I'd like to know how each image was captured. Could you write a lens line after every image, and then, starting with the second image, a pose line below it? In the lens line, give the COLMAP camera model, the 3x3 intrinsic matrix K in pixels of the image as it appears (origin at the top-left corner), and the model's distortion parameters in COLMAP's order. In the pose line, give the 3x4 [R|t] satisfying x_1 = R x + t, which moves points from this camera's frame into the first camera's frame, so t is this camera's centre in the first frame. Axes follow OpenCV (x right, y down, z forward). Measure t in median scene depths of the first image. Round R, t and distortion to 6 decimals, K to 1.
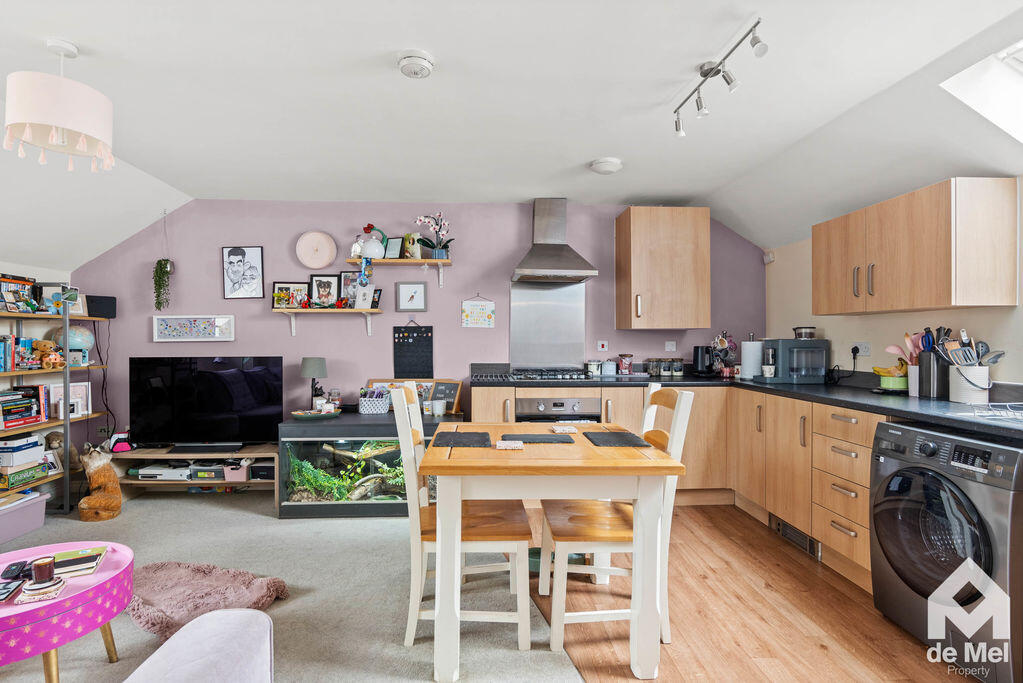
lens RADIAL K [[515.2, 0, 508.0], [0, 515.2, 340.1], [0, 0, 1]] dist [0.000524, 0.000462]
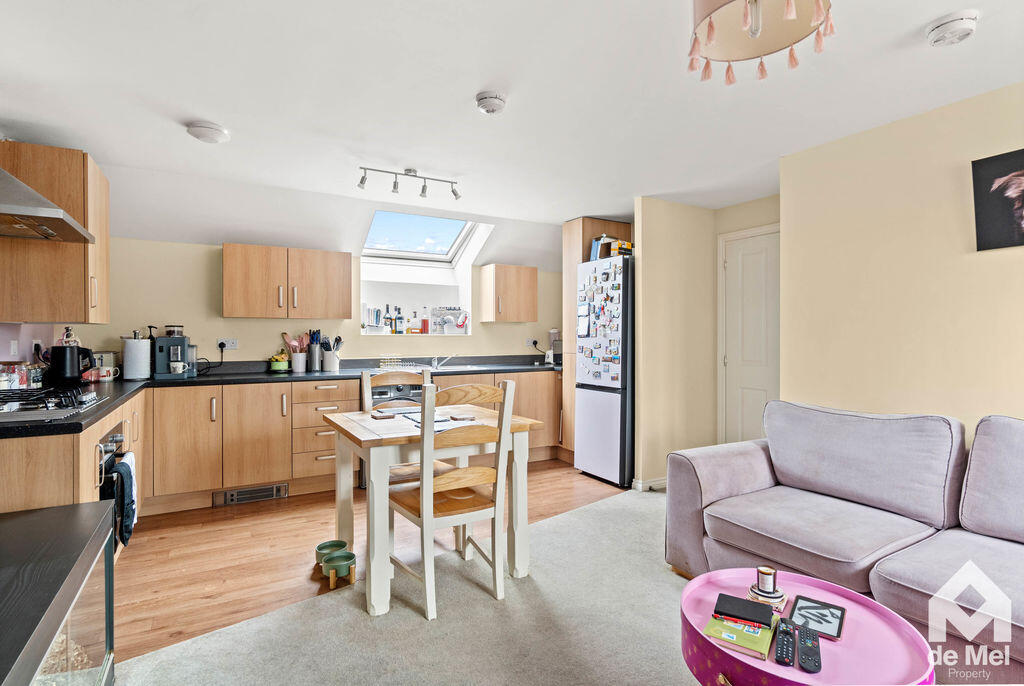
lens RADIAL K [[515.7, 0, 508.5], [0, 515.7, 341.6], [0, 0, 1]] dist [0.000524, 0.000462]
pose [[-0.449223, -0.013545, 0.893317, -0.695947], [-0.000240, 0.999887, 0.015040, -0.007828], [-0.893420, 0.006542, -0.449175, 0.840737]]
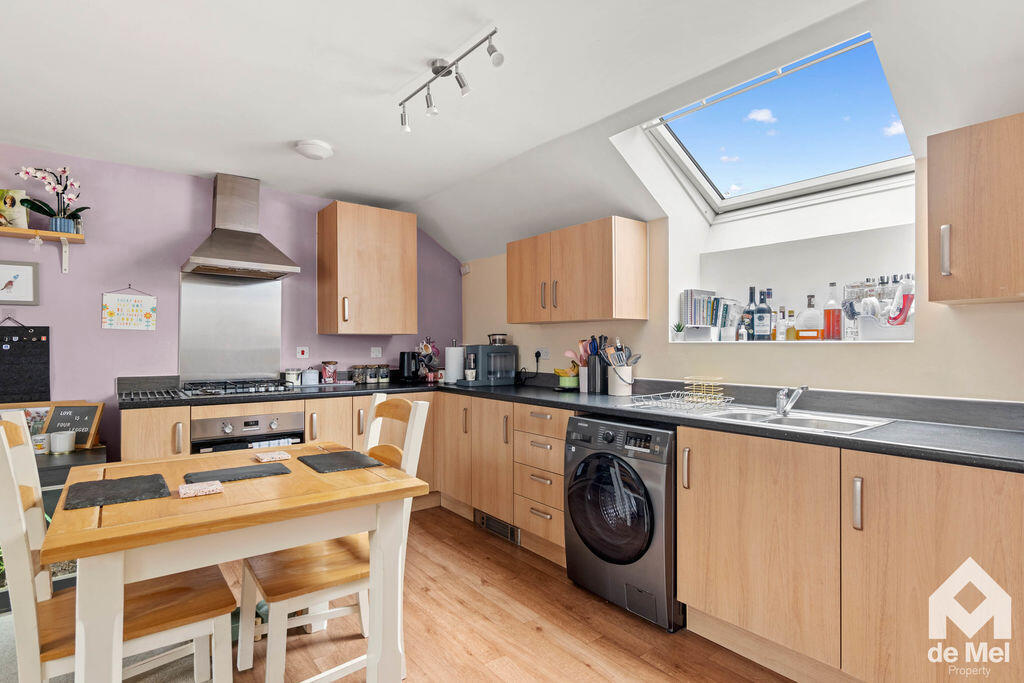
lens RADIAL K [[510.2, 0, 507.7], [0, 510.2, 341.7], [0, 0, 1]] dist [-0.002882, -0.000064]
pose [[0.823464, 0.003014, 0.567360, -0.029098], [0.000890, 0.999978, -0.006605, -0.001428], [-0.567368, 0.005944, 0.823443, 0.084023]]
